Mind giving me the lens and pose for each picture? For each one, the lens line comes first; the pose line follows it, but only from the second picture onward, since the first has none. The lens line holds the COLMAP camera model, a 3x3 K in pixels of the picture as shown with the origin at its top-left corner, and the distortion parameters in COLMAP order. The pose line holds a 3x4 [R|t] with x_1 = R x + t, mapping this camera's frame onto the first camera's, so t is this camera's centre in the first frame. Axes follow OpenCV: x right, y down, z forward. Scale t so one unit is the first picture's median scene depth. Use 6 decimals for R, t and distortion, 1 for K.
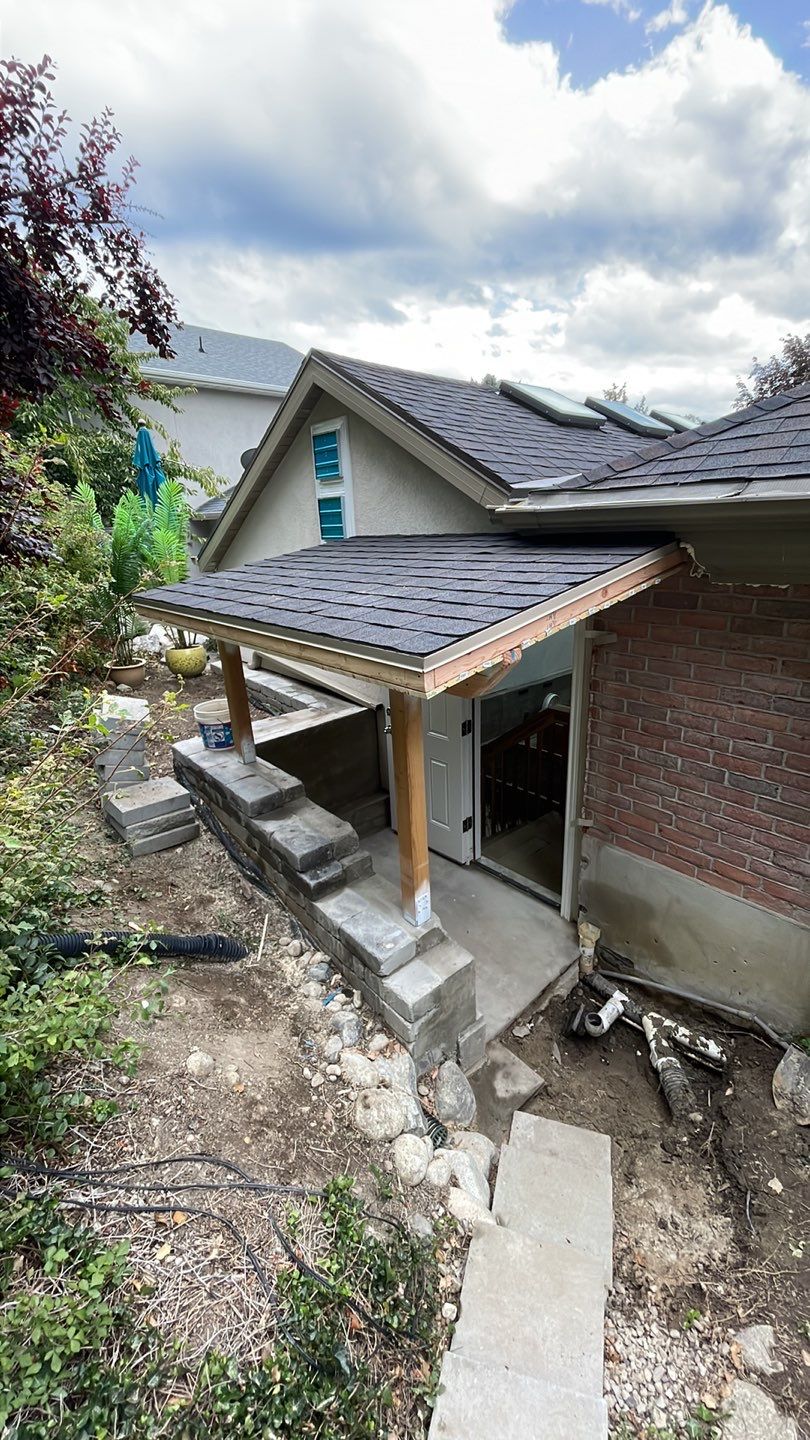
lens RADIAL K [[574.9, 0, 400.9], [0, 574.9, 711.0], [0, 0, 1]] dist [0.037039, -0.027768]
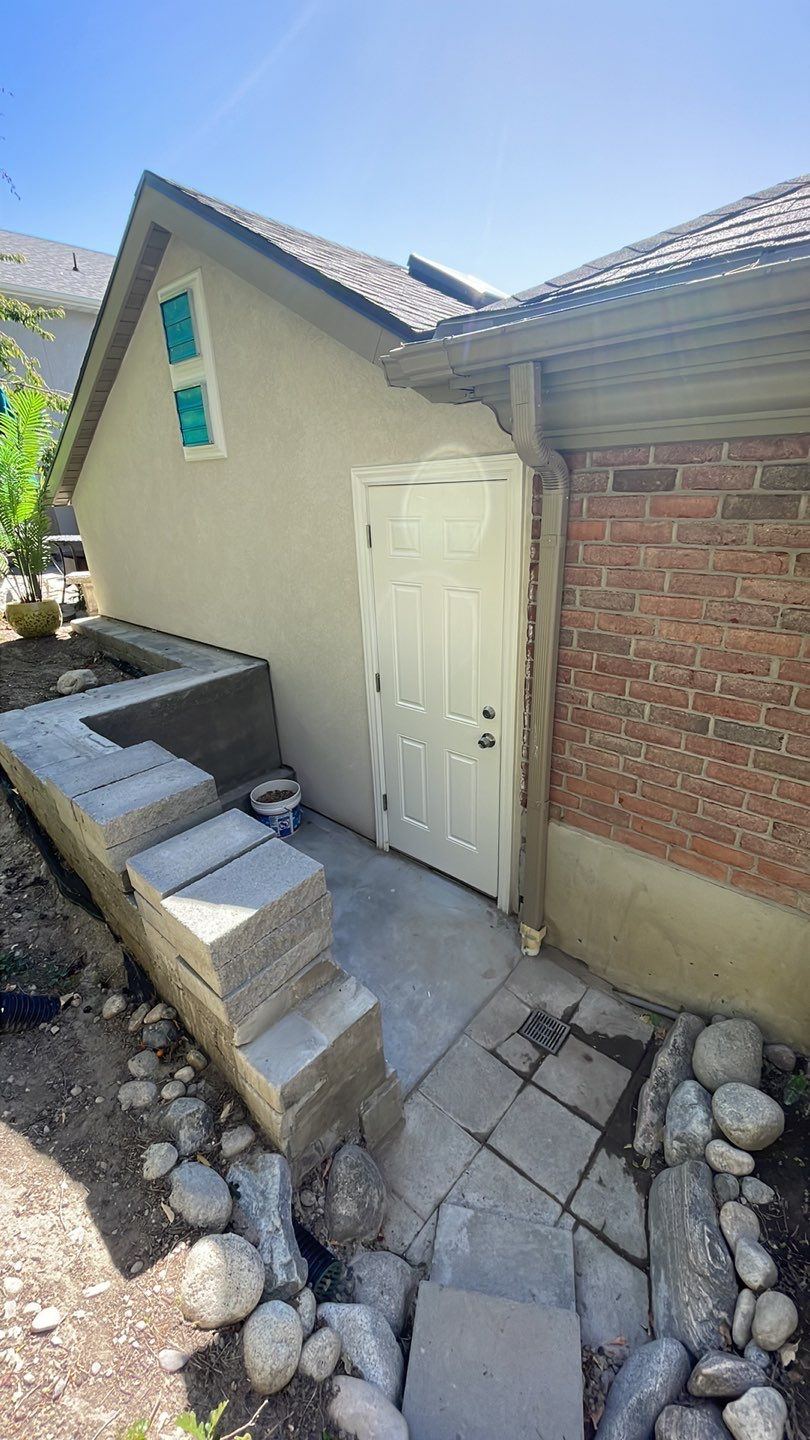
lens RADIAL K [[574.9, 0, 400.9], [0, 574.9, 711.0], [0, 0, 1]] dist [0.037039, -0.027768]
pose [[0.993005, -0.040013, 0.111082, 0.090071], [0.034435, 0.998069, 0.051693, 0.044636], [-0.112936, -0.047506, 0.992466, 0.320247]]
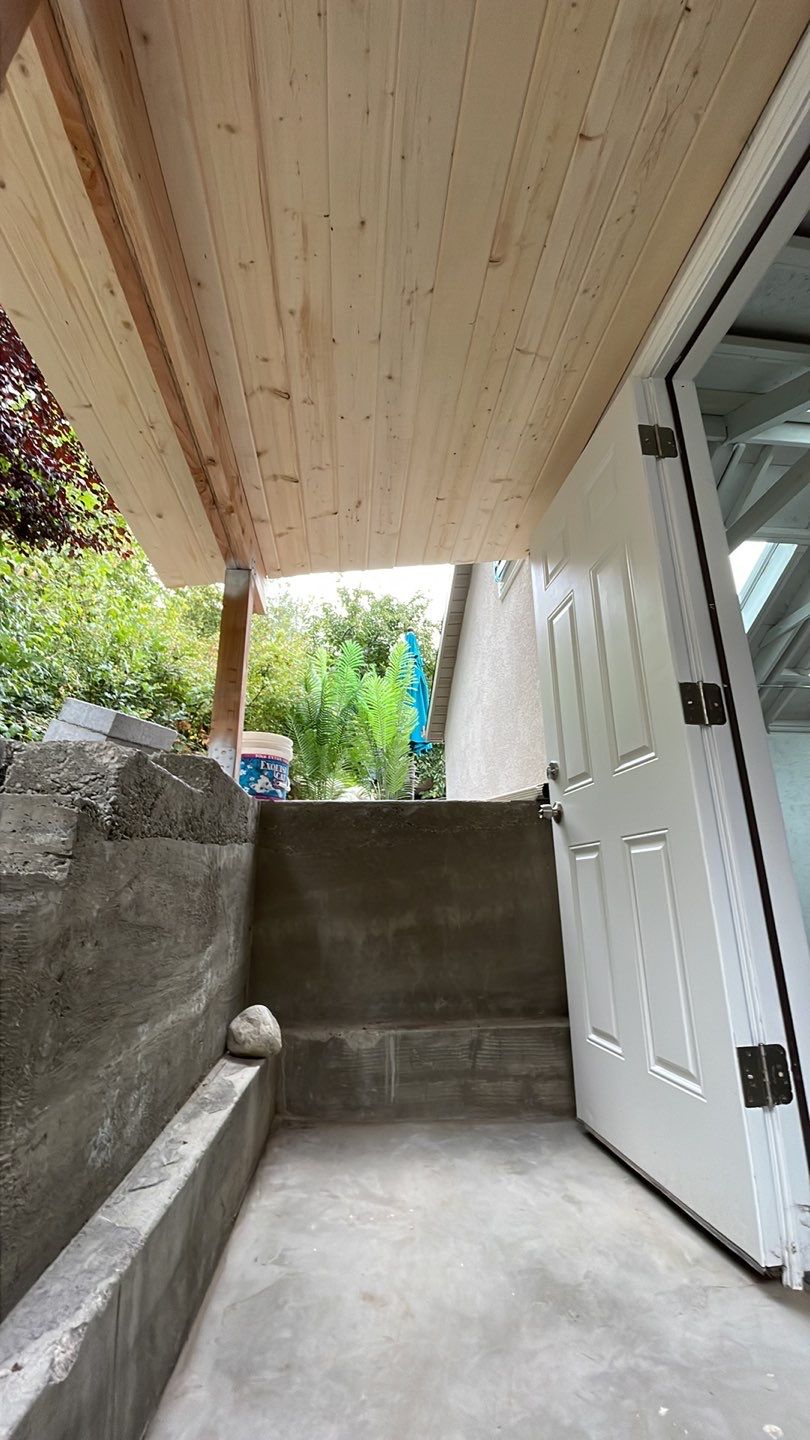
lens RADIAL K [[574.9, 0, 400.9], [0, 574.9, 711.0], [0, 0, 1]] dist [0.037039, -0.027768]
pose [[0.811355, -0.137073, -0.568255, 0.271351], [-0.216574, 0.832448, -0.510026, 0.404265], [0.542953, 0.536882, 0.645724, 1.134839]]
